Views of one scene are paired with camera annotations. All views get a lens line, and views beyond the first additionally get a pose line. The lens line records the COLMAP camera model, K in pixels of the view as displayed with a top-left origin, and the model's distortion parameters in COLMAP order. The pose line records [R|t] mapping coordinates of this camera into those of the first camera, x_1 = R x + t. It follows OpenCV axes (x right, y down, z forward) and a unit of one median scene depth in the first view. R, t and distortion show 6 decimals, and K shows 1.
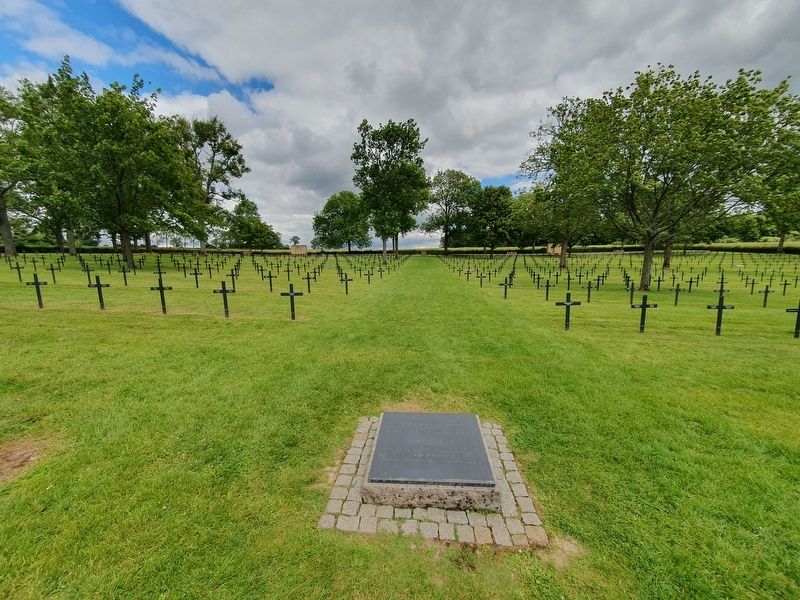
lens RADIAL K [[319.8, 0, 400.9], [0, 319.8, 301.2], [0, 0, 1]] dist [0.000253, -0.000034]
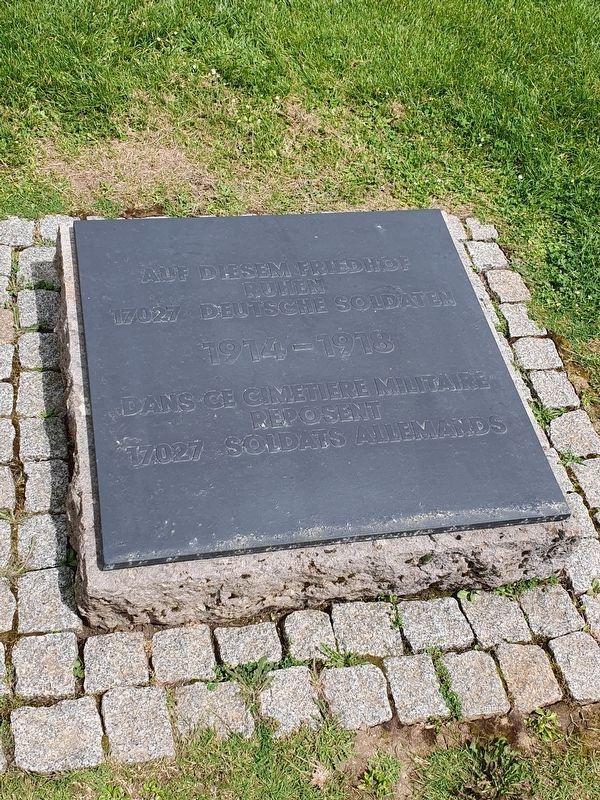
lens RADIAL K [[964.2, 0, 295.9], [0, 964.2, 402.2], [0, 0, 1]] dist [0.055400, 0.000000]
pose [[0.953841, -0.116456, 0.276813, -0.157925], [-0.090688, 0.767021, 0.635181, -0.019545], [-0.286292, -0.630965, 0.721055, 0.521143]]
